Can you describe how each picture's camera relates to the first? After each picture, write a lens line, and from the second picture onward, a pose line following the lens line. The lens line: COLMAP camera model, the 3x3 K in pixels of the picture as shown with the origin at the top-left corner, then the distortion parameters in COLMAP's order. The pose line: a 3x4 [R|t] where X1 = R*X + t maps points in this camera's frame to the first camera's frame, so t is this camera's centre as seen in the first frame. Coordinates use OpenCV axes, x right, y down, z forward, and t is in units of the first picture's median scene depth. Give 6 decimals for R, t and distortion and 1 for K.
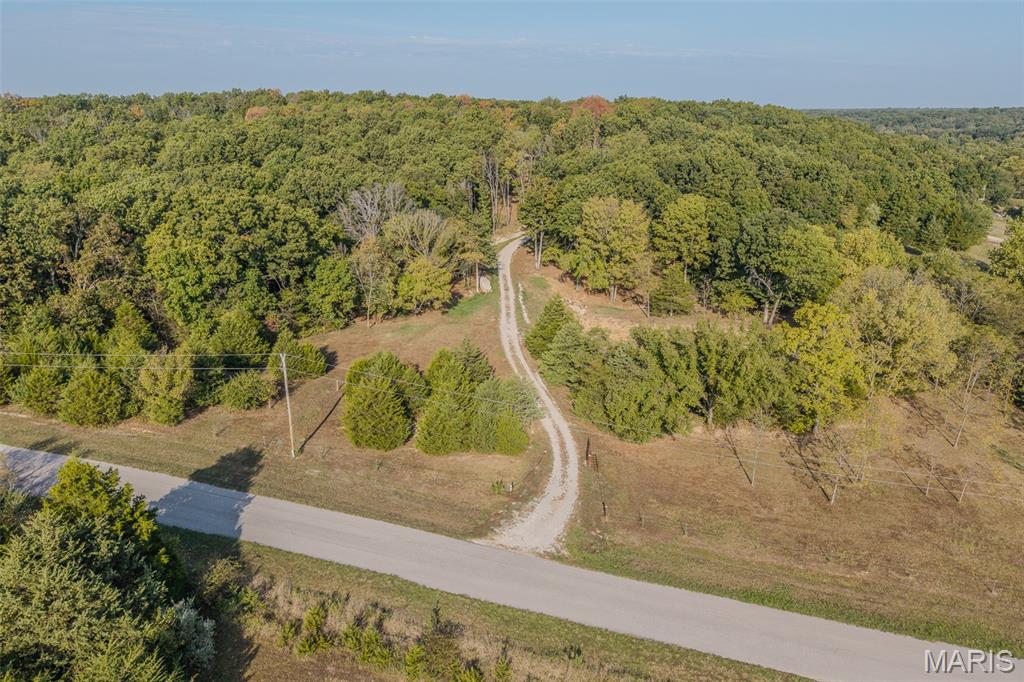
lens RADIAL K [[705.5, 0, 508.6], [0, 705.5, 341.6], [0, 0, 1]] dist [0.010421, -0.000571]
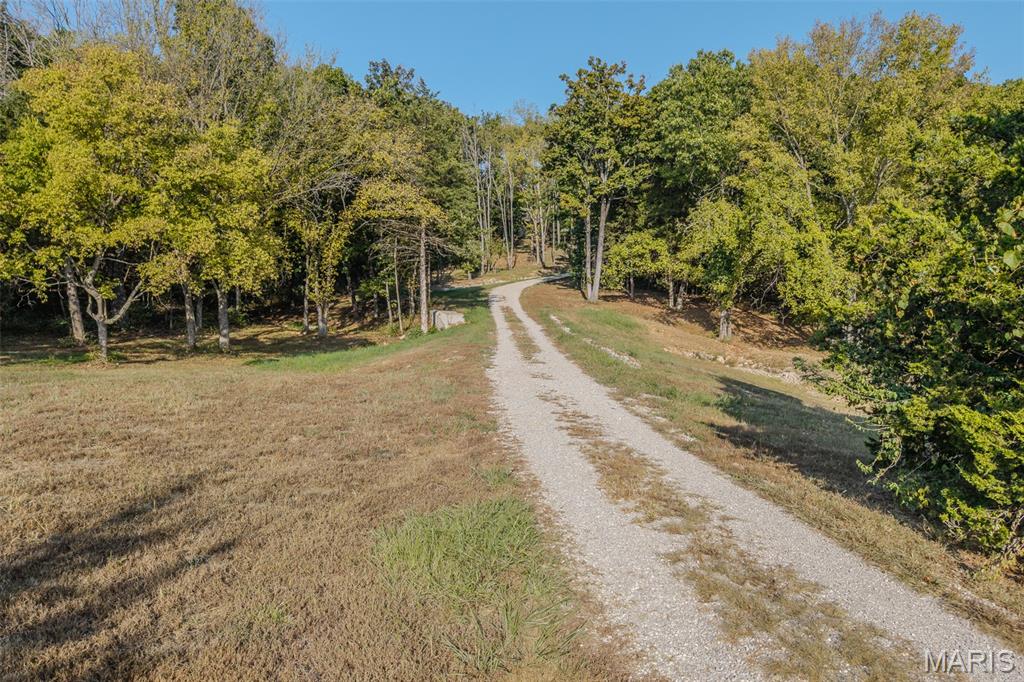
lens RADIAL K [[705.5, 0, 510.6], [0, 705.5, 343.4], [0, 0, 1]] dist [0.010421, -0.000571]
pose [[0.999985, 0.001703, 0.005252, -0.010878], [-0.000388, 0.970573, -0.240806, 0.020423], [-0.005507, 0.240800, 0.970559, 1.317136]]
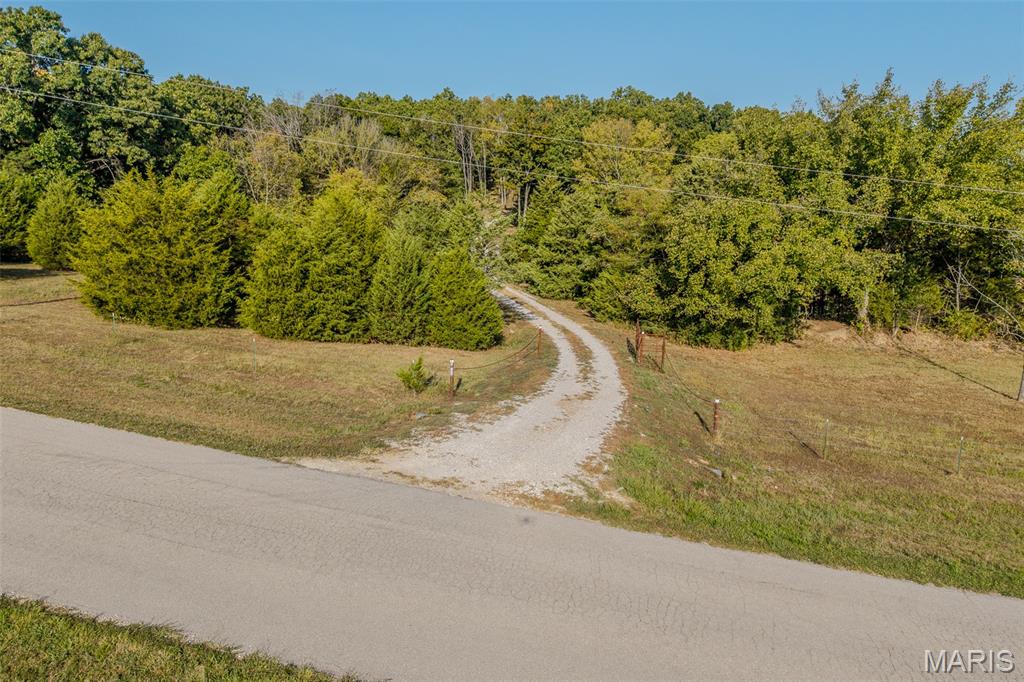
lens RADIAL K [[705.5, 0, 516.0], [0, 705.5, 338.2], [0, 0, 1]] dist [0.010421, -0.000571]
pose [[0.999398, 0.007408, 0.033906, 0.022015], [-0.002846, 0.991160, -0.132643, 0.214916], [-0.034589, 0.132467, 0.990584, 0.557510]]
